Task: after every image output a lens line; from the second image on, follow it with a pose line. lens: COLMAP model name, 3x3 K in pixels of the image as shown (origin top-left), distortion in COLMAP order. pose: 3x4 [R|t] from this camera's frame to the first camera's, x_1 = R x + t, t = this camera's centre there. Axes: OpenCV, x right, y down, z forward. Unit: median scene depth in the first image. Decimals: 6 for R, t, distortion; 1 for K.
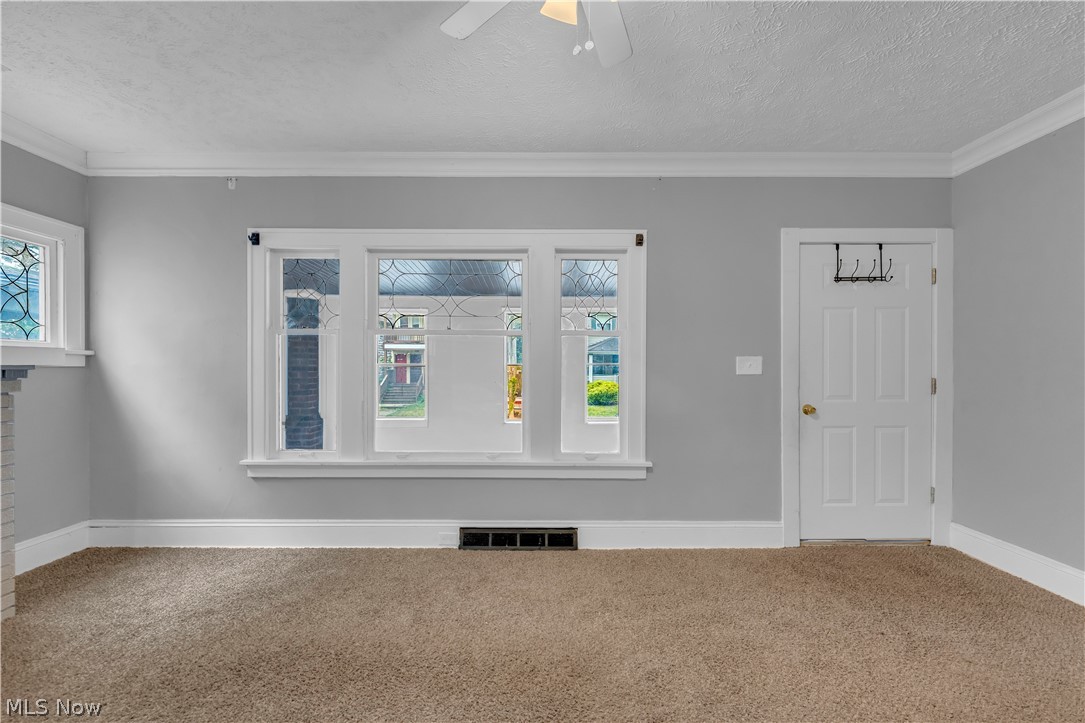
lens RADIAL K [[432.7, 0, 542.4], [0, 432.7, 365.6], [0, 0, 1]] dist [0.007479, -0.000158]
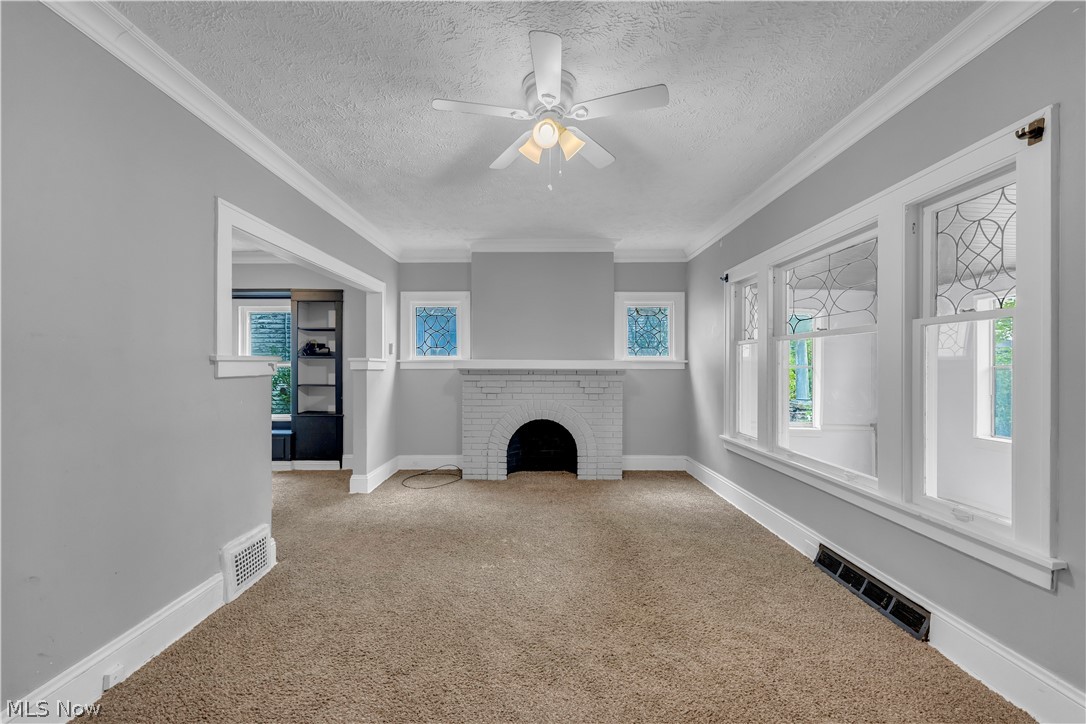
lens RADIAL K [[451.2, 0, 545.4], [0, 451.2, 367.0], [0, 0, 1]] dist [-0.000711, 0.000657]
pose [[0.008928, -0.001355, -0.999959, 0.782178], [0.008943, 0.999959, -0.001275, -0.009736], [0.999920, -0.008931, 0.008940, 0.405507]]
